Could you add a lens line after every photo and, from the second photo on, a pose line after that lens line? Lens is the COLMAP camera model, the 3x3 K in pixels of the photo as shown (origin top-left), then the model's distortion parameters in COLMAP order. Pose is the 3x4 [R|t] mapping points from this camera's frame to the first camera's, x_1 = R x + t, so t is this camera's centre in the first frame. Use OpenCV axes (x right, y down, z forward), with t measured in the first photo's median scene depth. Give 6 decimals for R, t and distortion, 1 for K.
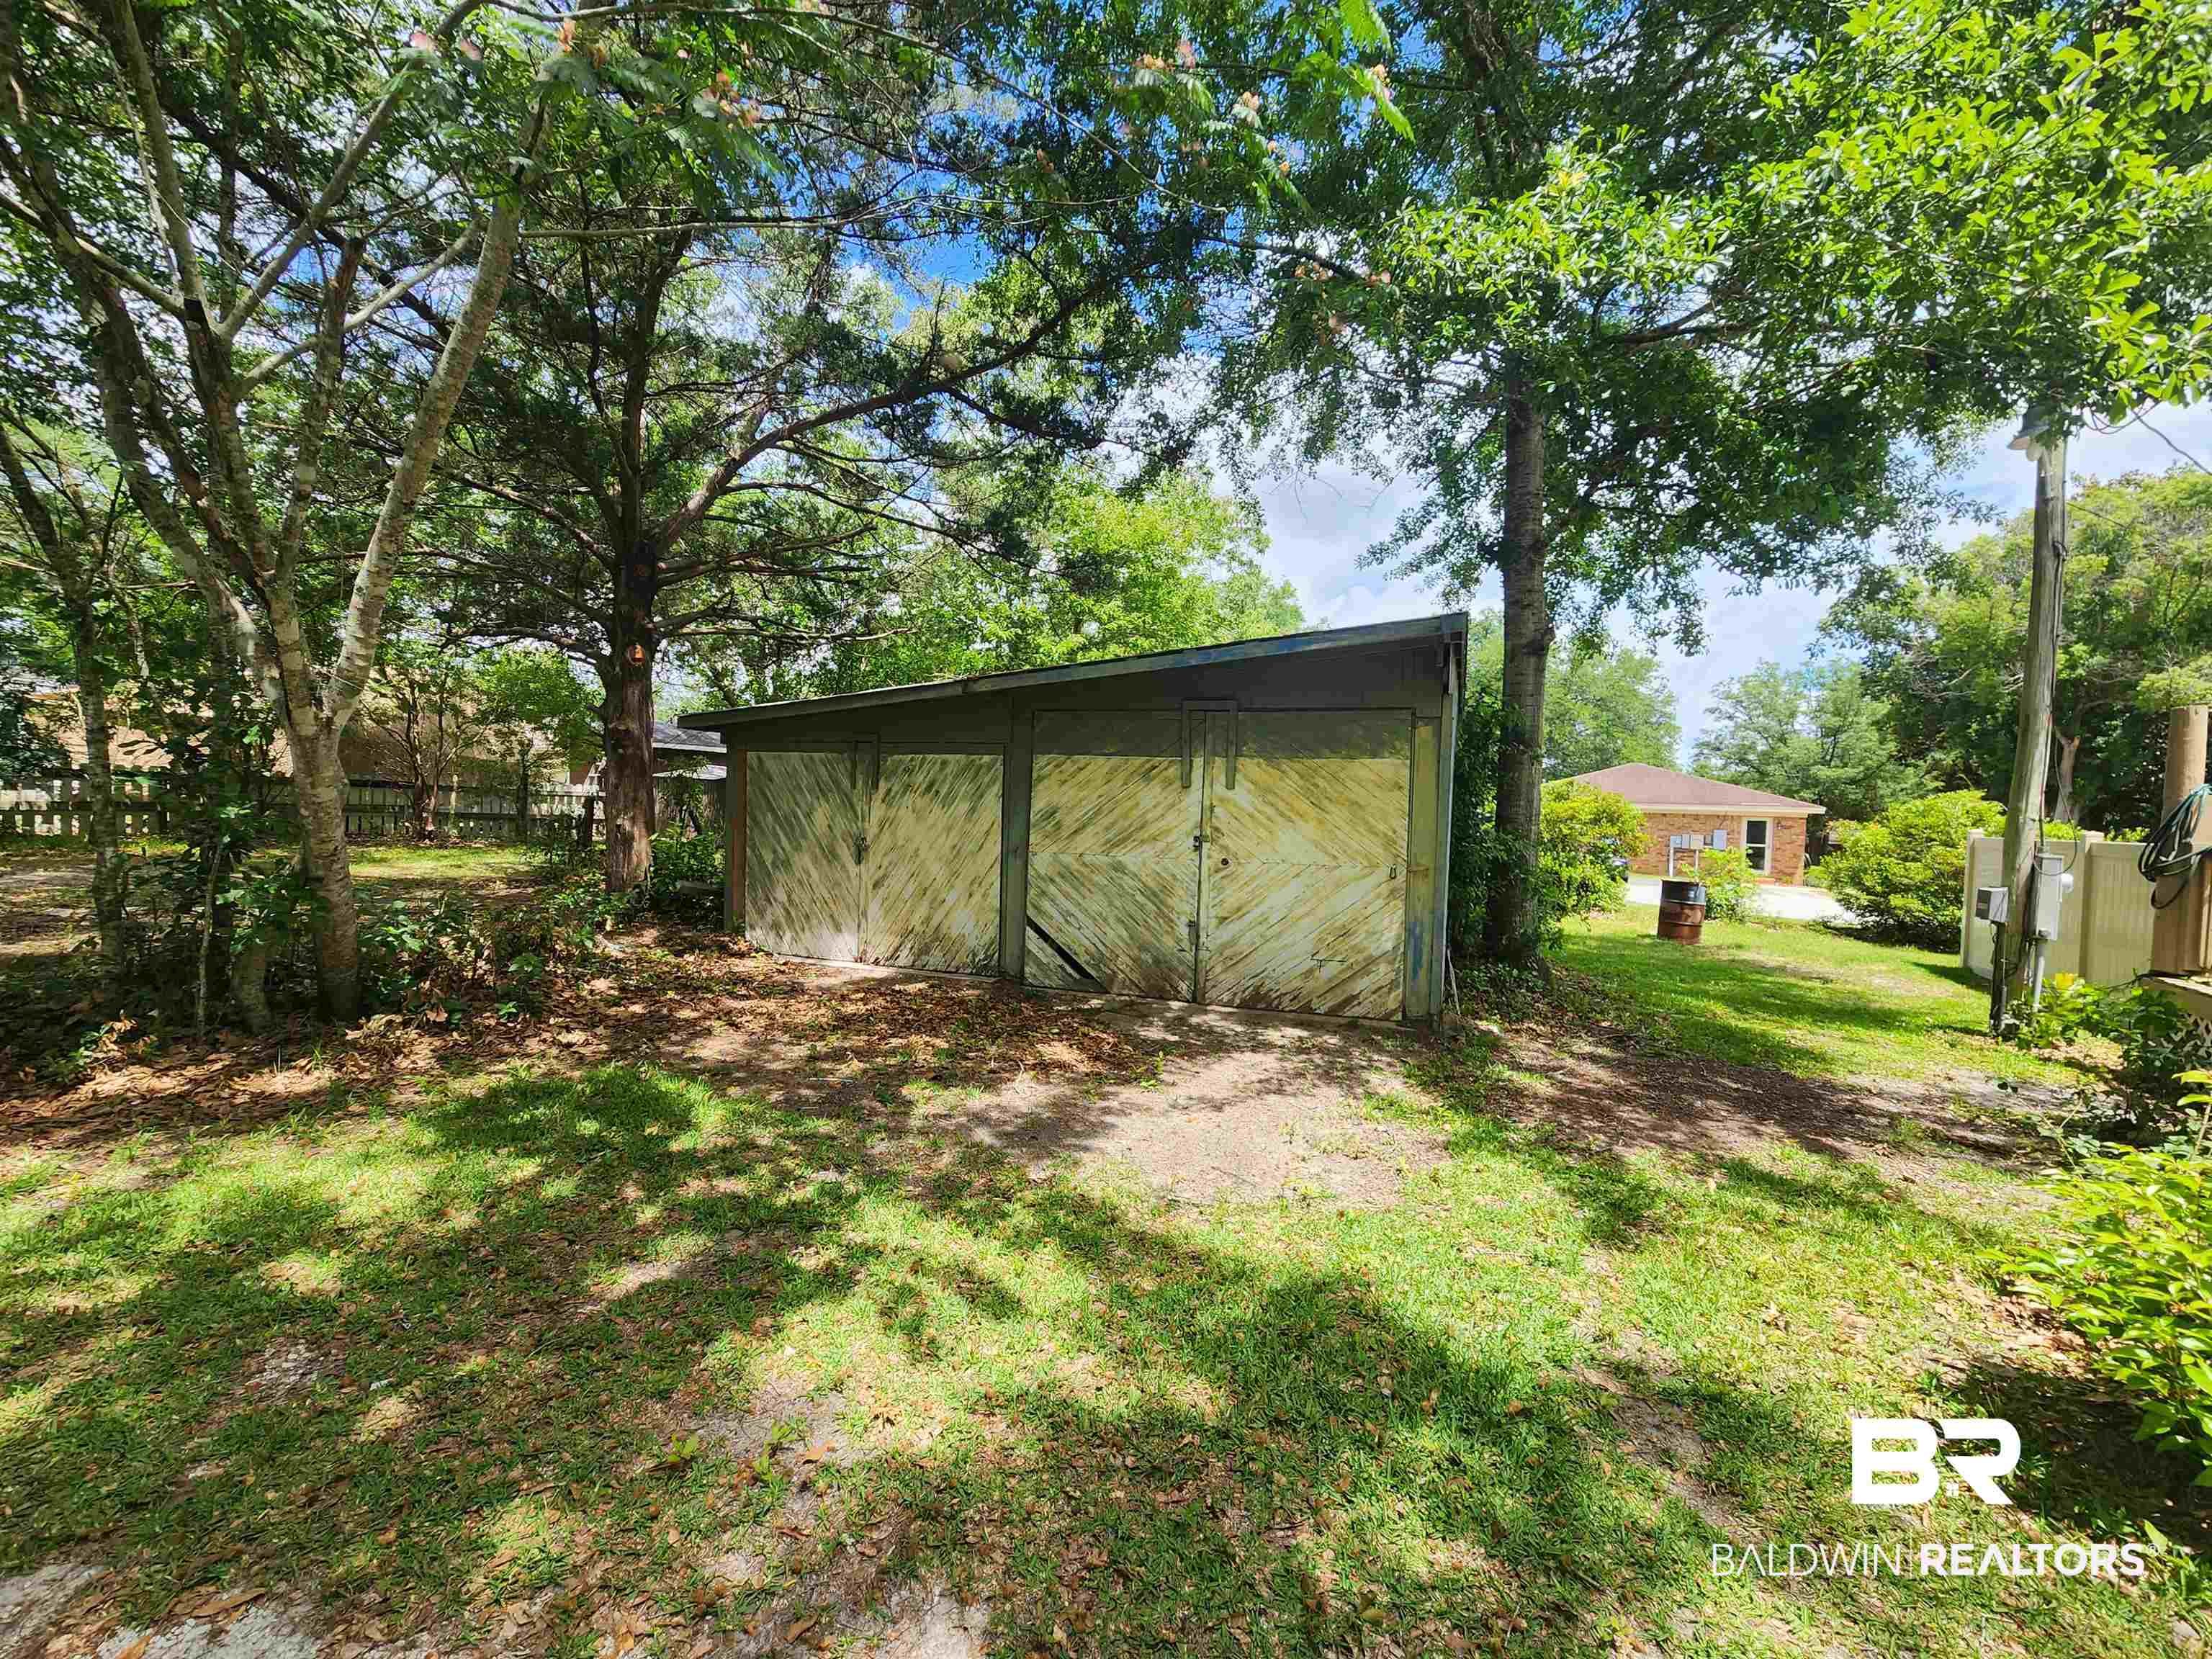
lens RADIAL K [[896.9, 0, 1107.1], [0, 896.9, 825.2], [0, 0, 1]] dist [-0.000257, -0.000173]
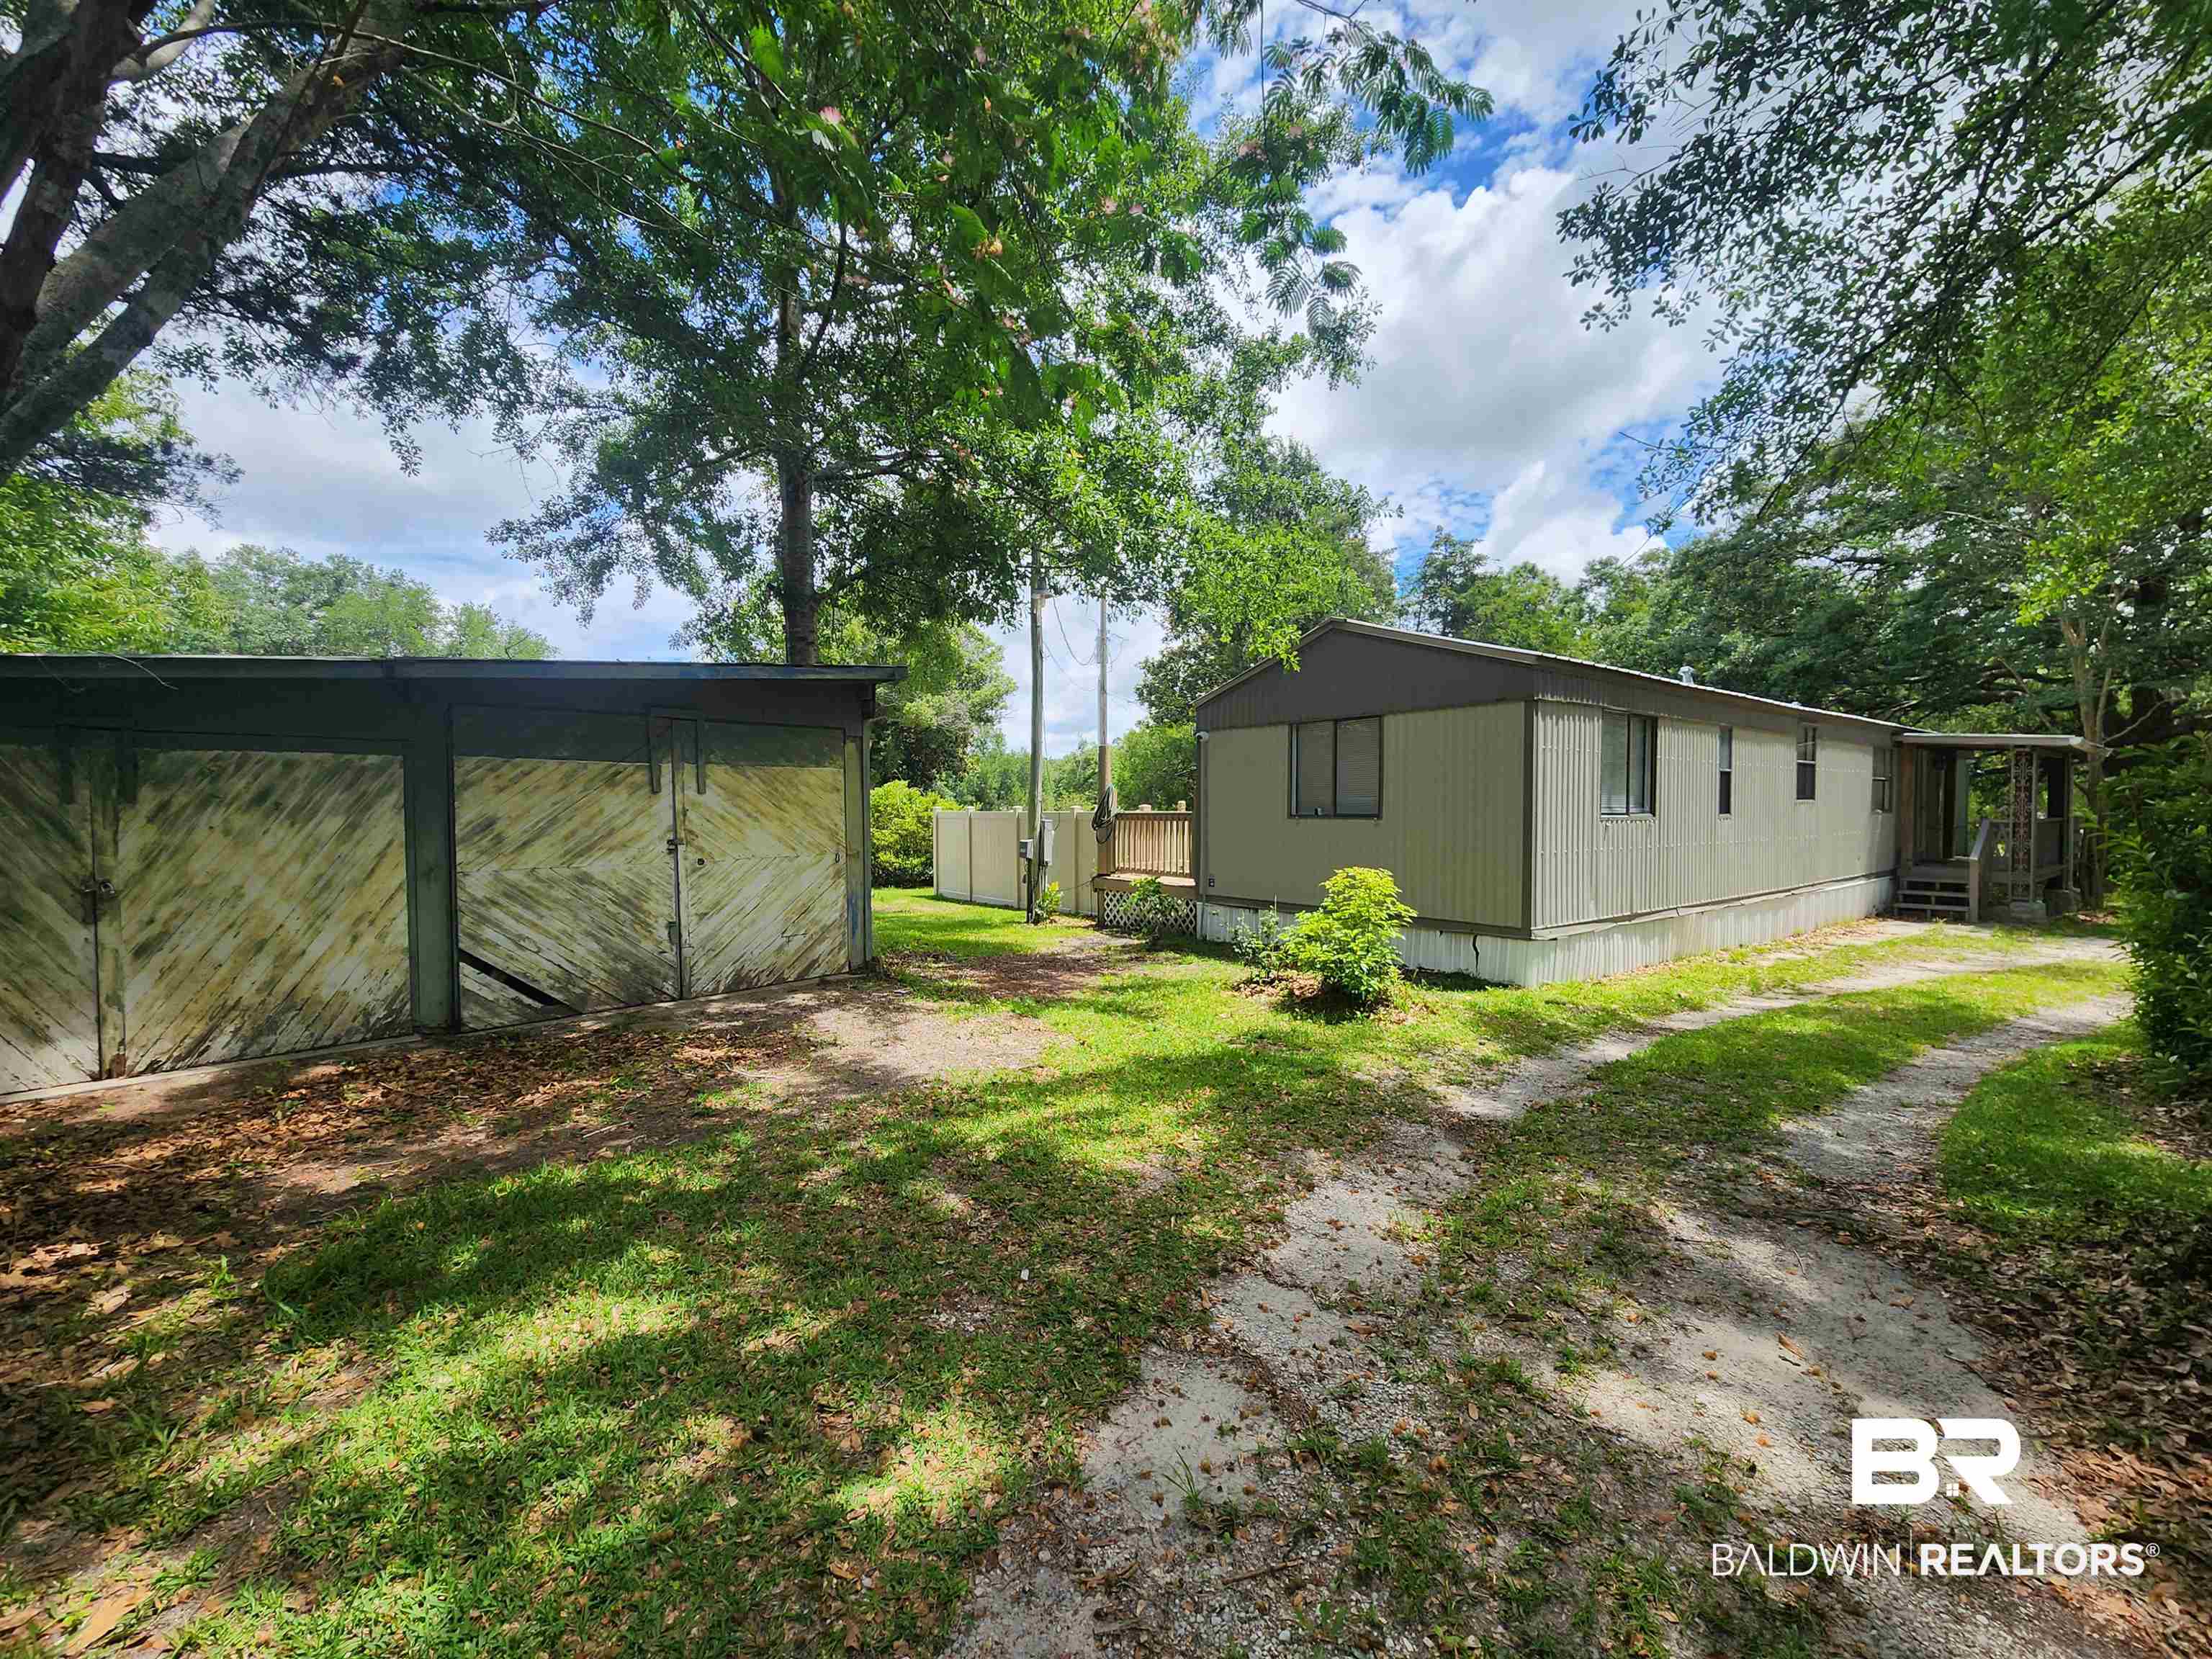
lens RADIAL K [[896.9, 0, 1107.2], [0, 896.9, 832.0], [0, 0, 1]] dist [-0.000257, -0.000173]
pose [[0.420206, -0.059355, 0.905485, -0.596173], [0.036369, 0.998158, 0.048552, -0.027254], [-0.906700, 0.012530, 0.421591, 0.103845]]
